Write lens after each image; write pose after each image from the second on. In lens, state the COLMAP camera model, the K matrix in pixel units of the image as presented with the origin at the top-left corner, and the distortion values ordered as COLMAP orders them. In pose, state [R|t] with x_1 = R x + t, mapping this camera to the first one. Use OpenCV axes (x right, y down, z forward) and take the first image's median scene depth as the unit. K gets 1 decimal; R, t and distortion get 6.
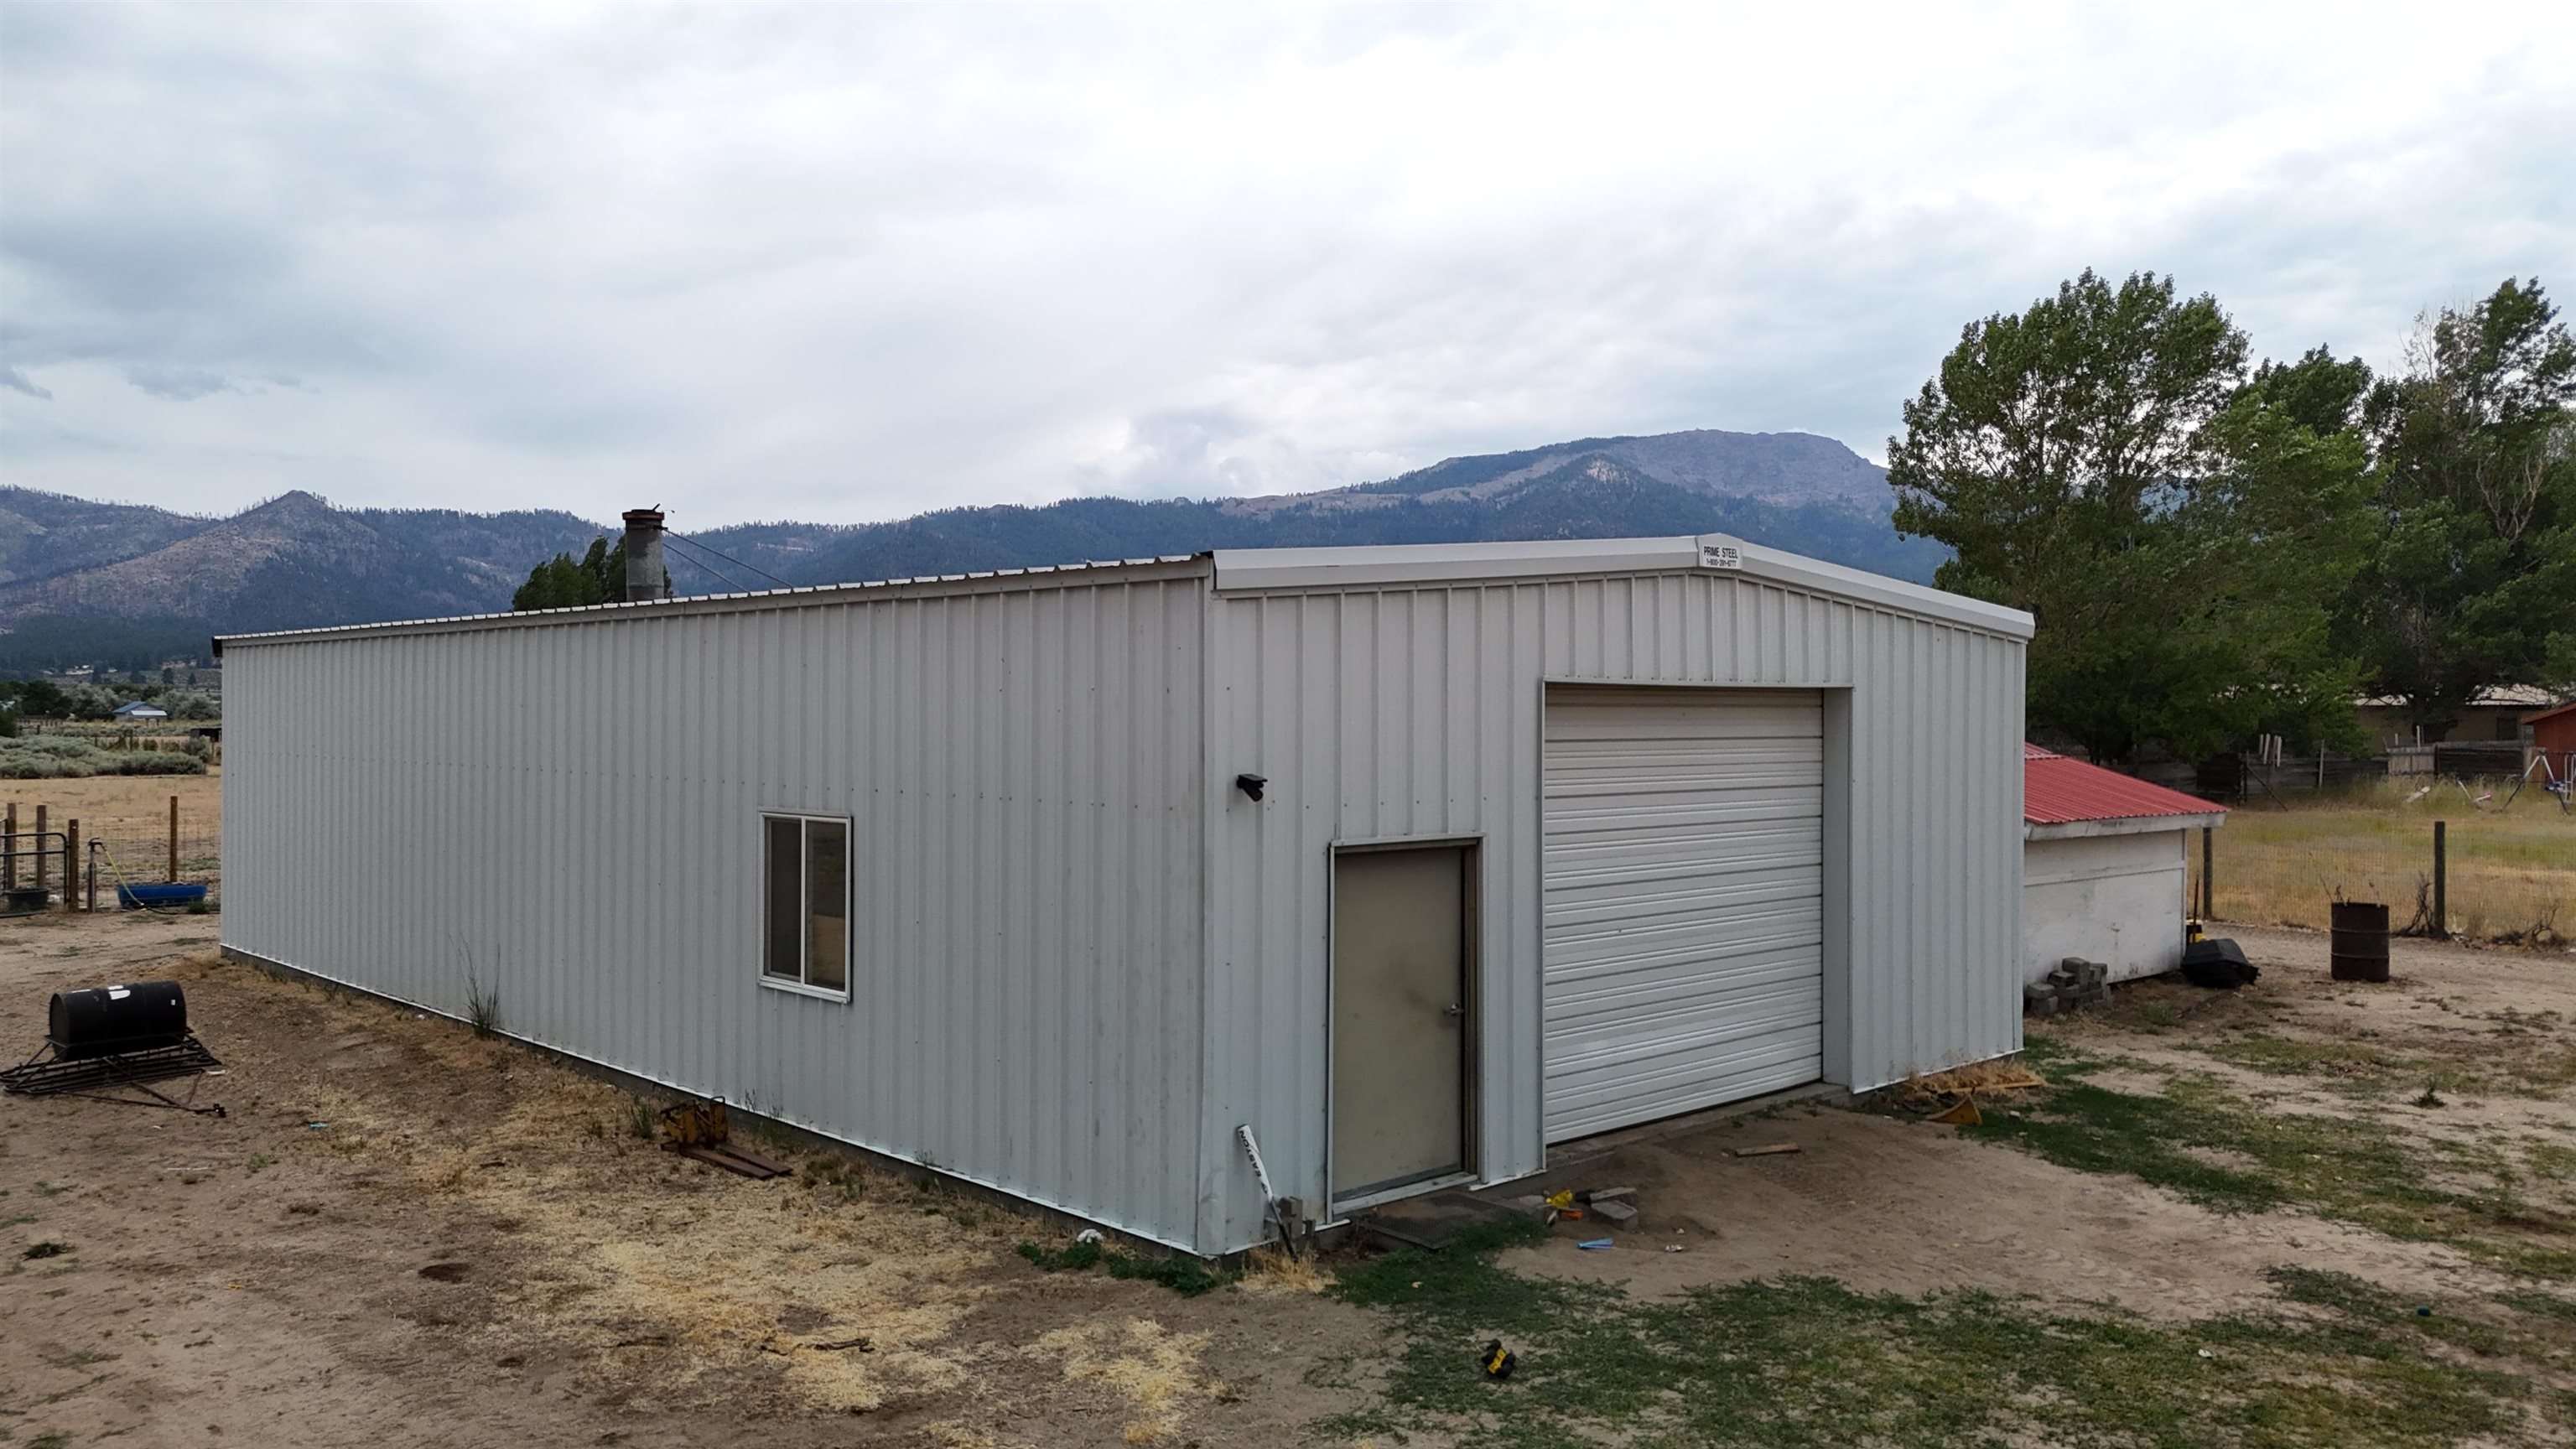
lens RADIAL K [[1888.8, 0, 1288.0], [0, 1888.8, 724.5], [0, 0, 1]] dist [0.159929, -0.199082]
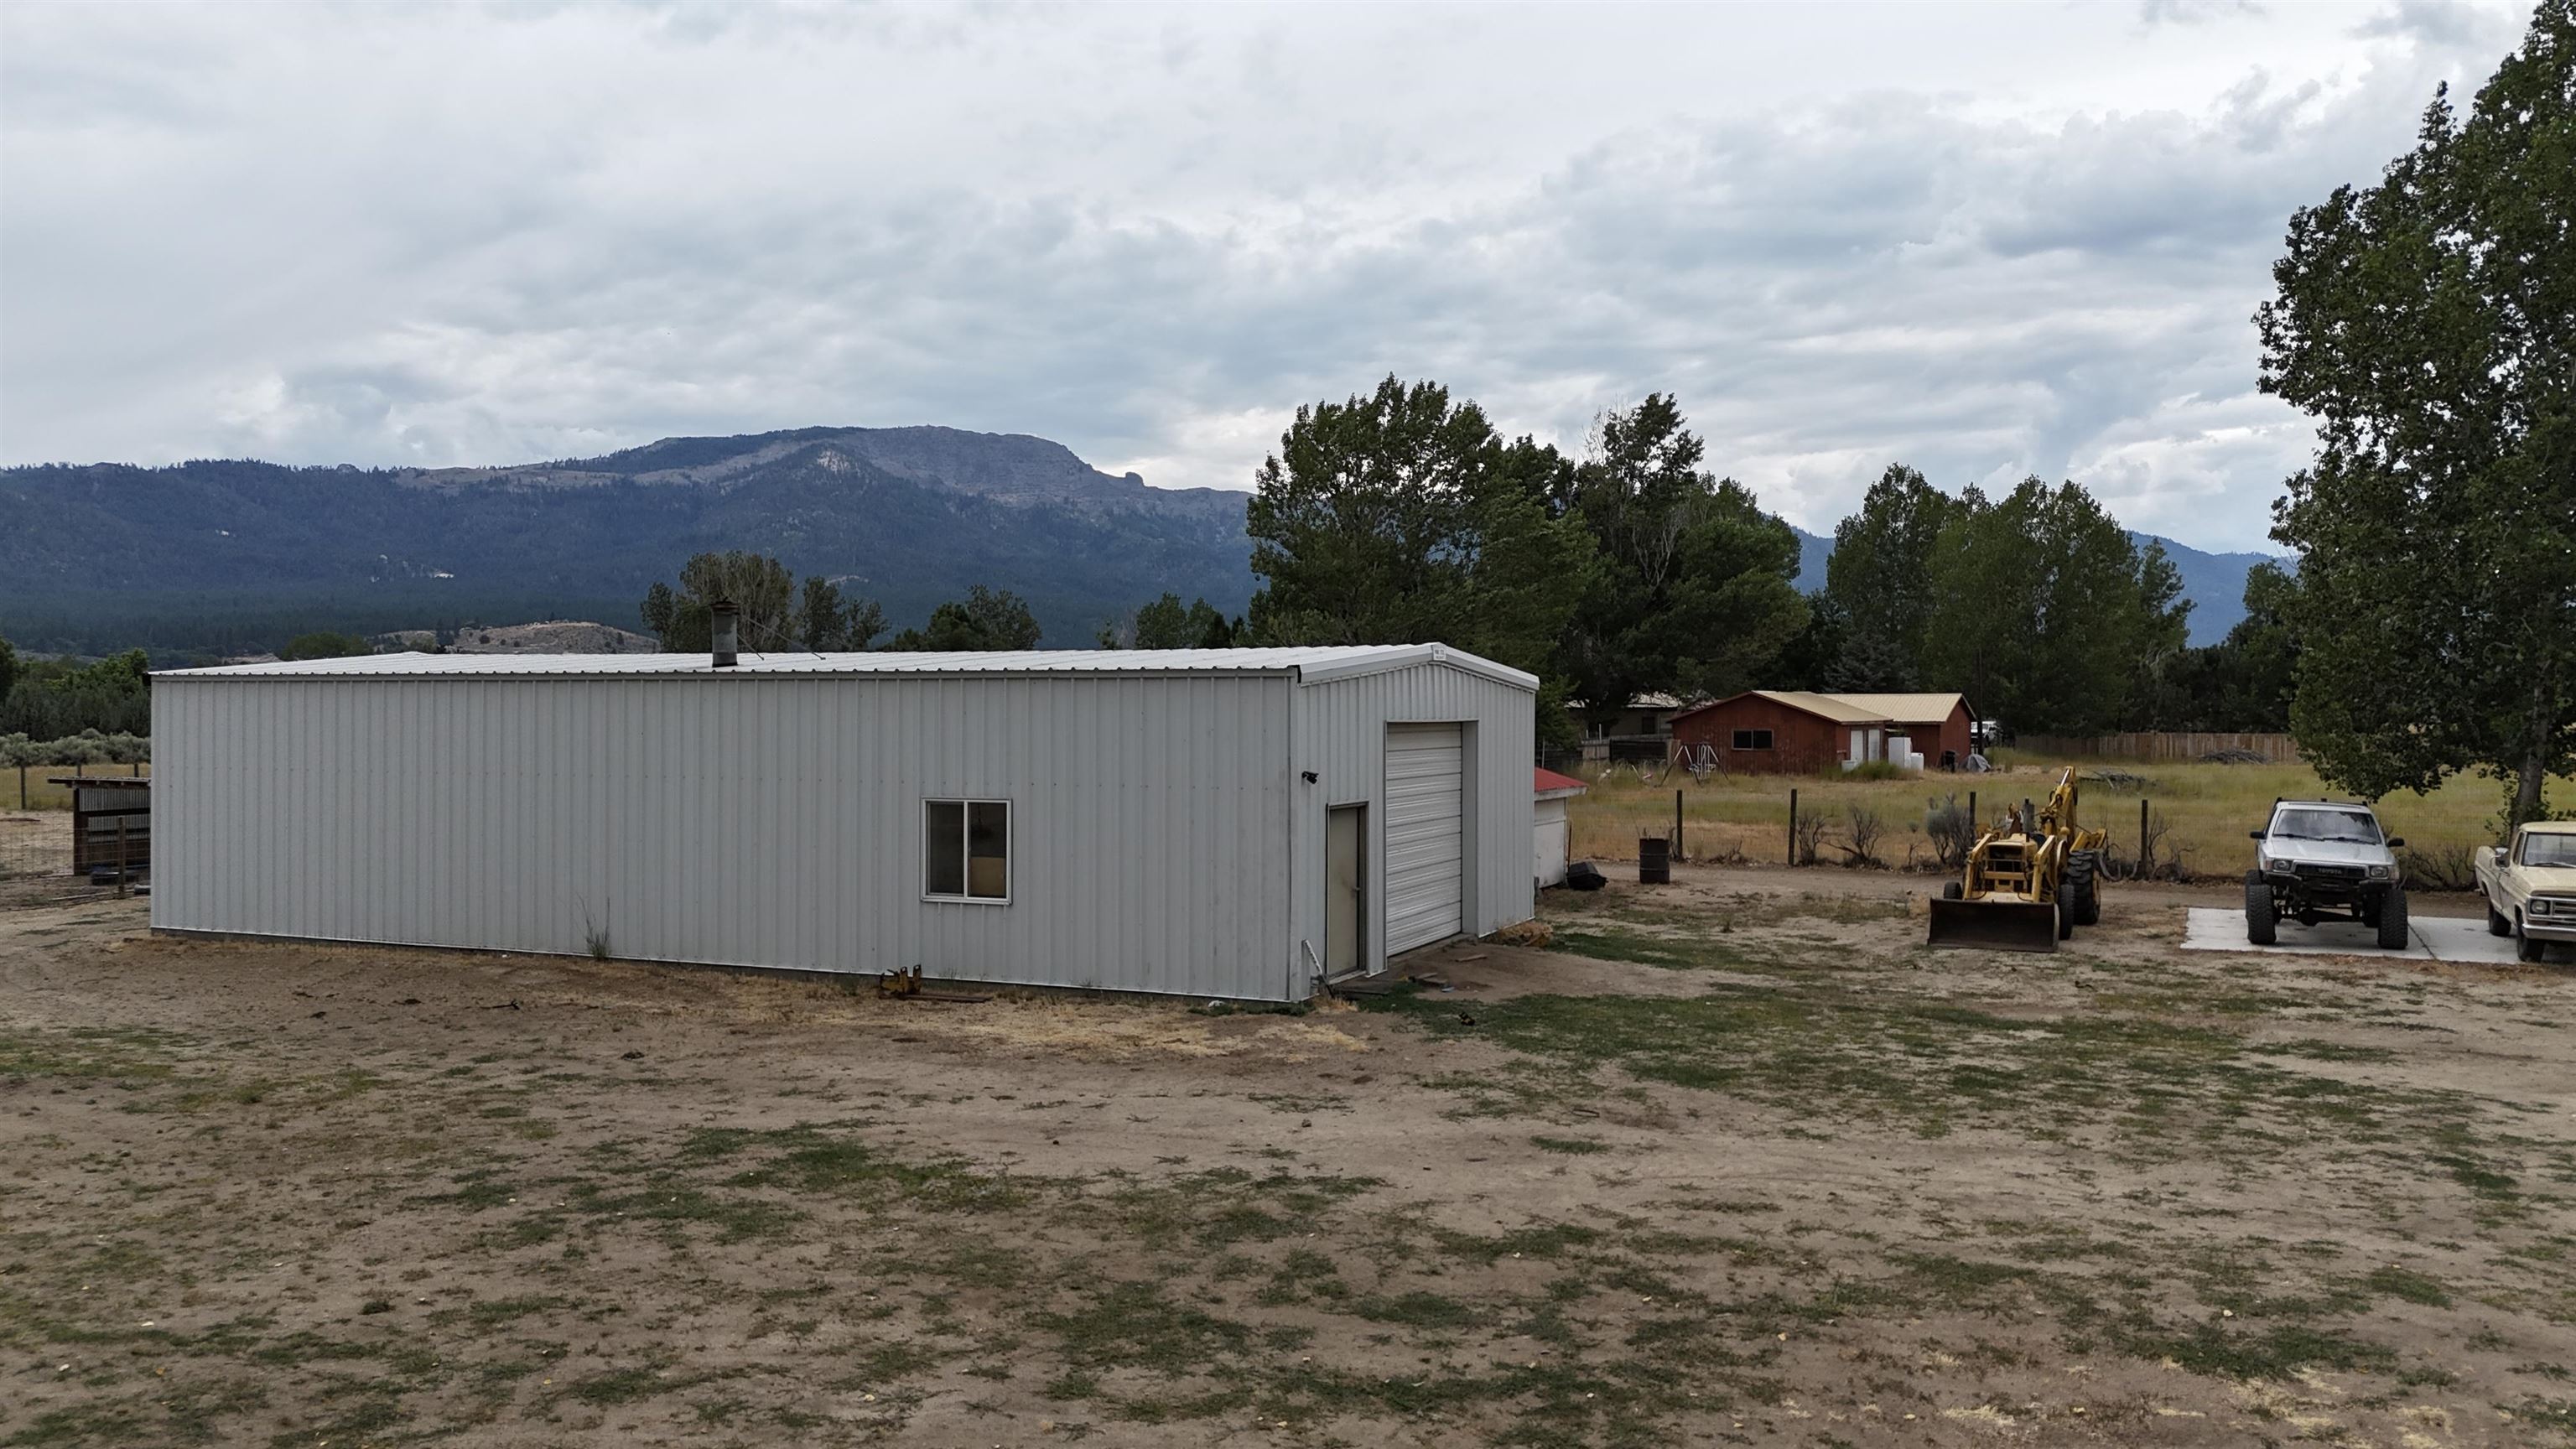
lens RADIAL K [[1931.0, 0, 1256.2], [0, 1931.0, 723.4], [0, 0, 1]] dist [0.159540, -0.219674]
pose [[0.926330, -0.005850, 0.376668, -0.135987], [0.004934, 0.999982, 0.003398, -0.005245], [-0.376681, -0.001290, 0.926342, -0.146417]]
